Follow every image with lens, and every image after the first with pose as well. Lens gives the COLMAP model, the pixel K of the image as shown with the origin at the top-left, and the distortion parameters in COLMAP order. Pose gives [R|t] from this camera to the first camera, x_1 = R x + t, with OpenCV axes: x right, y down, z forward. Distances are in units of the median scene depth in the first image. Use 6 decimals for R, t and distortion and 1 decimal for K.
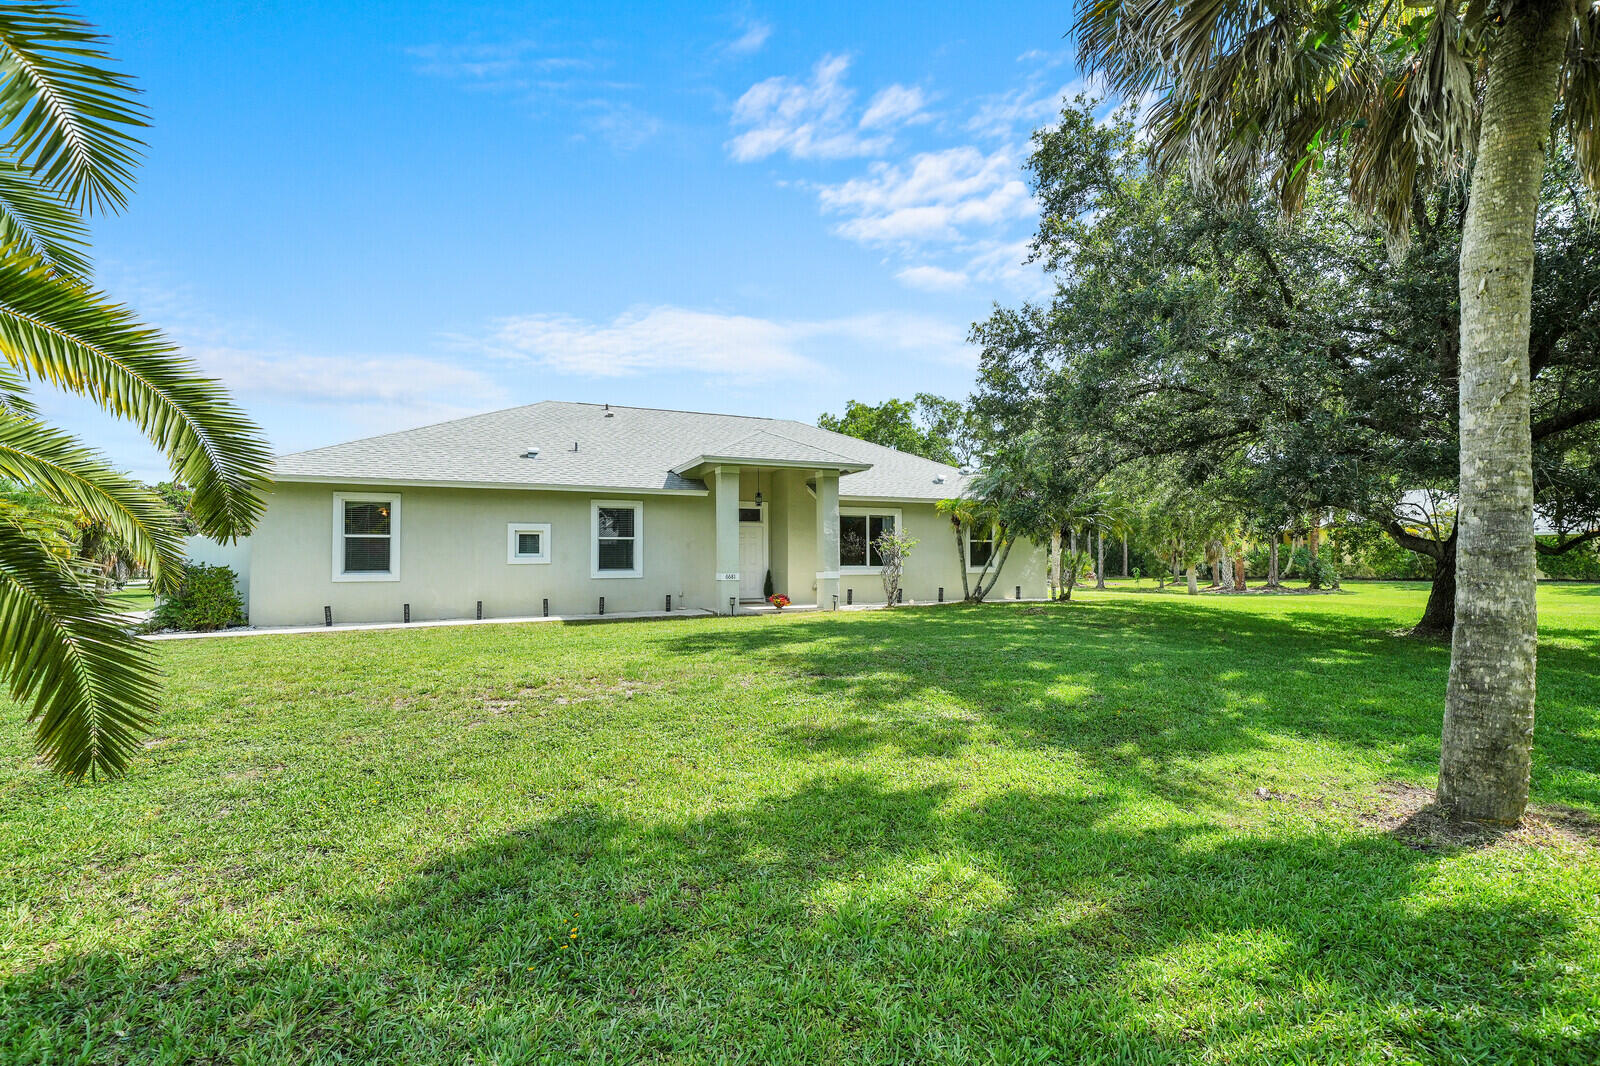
lens RADIAL K [[697.8, 0, 797.3], [0, 697.8, 535.7], [0, 0, 1]] dist [0.005627, 0.000563]
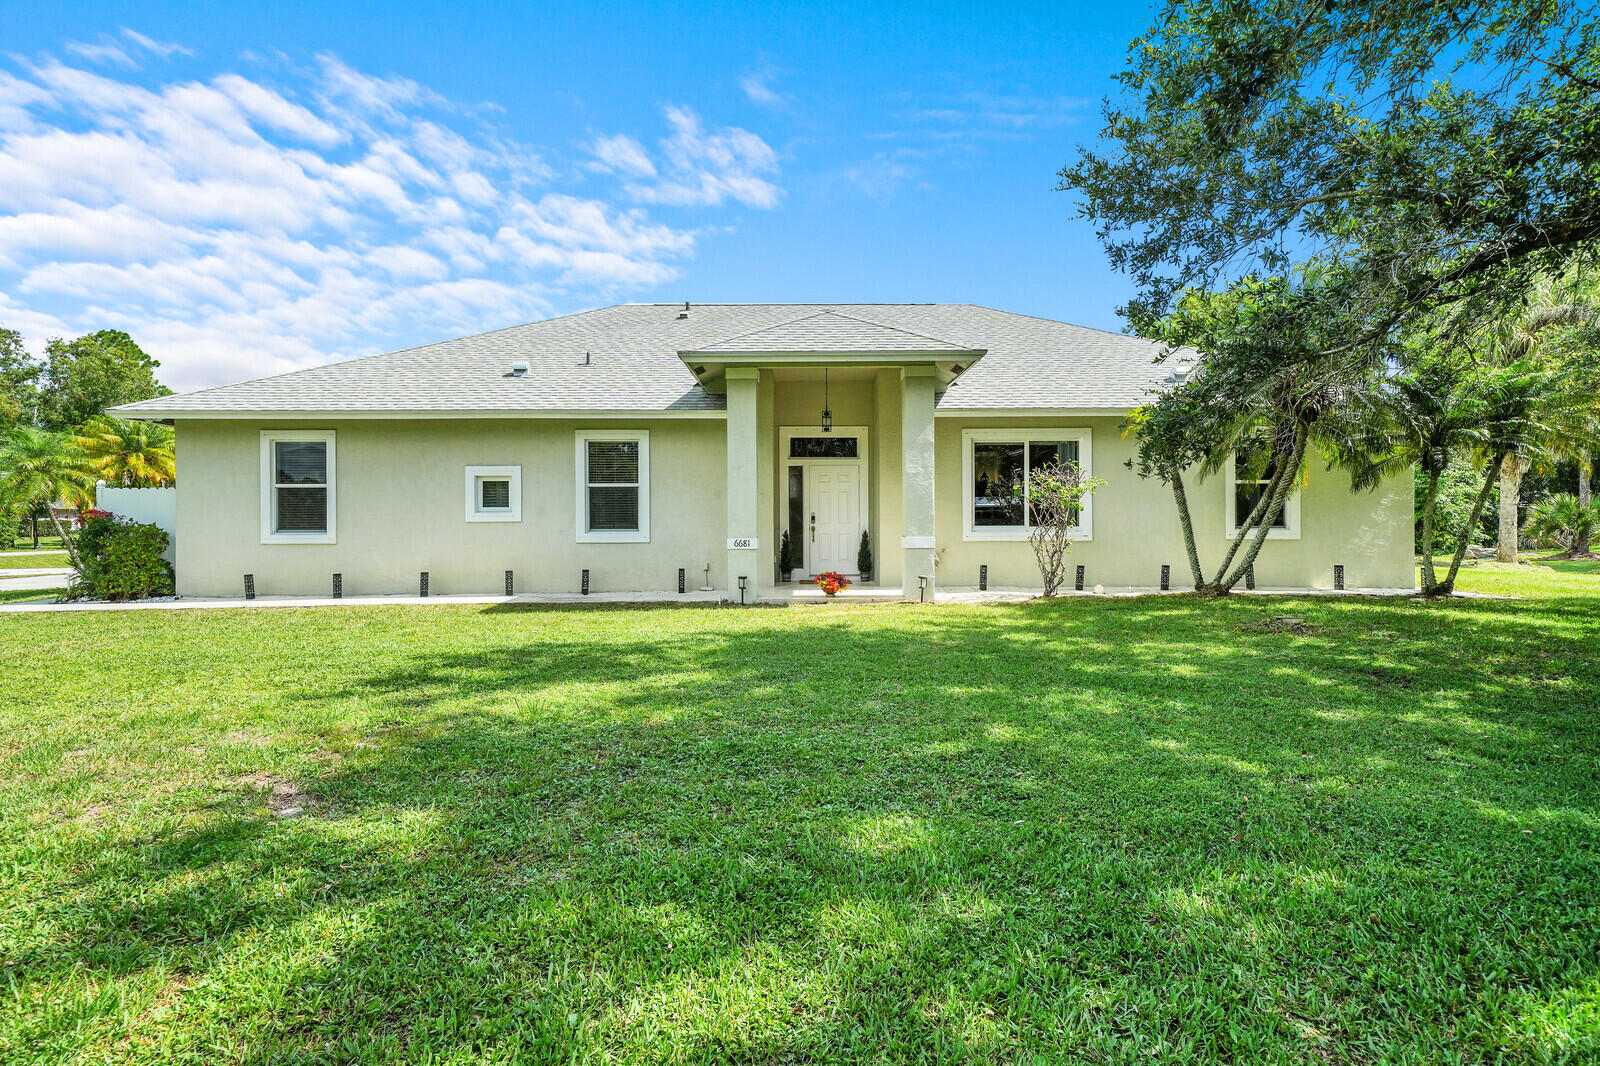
lens RADIAL K [[844.6, 0, 795.1], [0, 844.6, 537.8], [0, 0, 1]] dist [0.014316, 0.000644]
pose [[0.920634, 0.009100, -0.390320, 0.232562], [0.013930, 0.998326, 0.056133, 0.011276], [0.390178, -0.057115, 0.918966, 0.299413]]
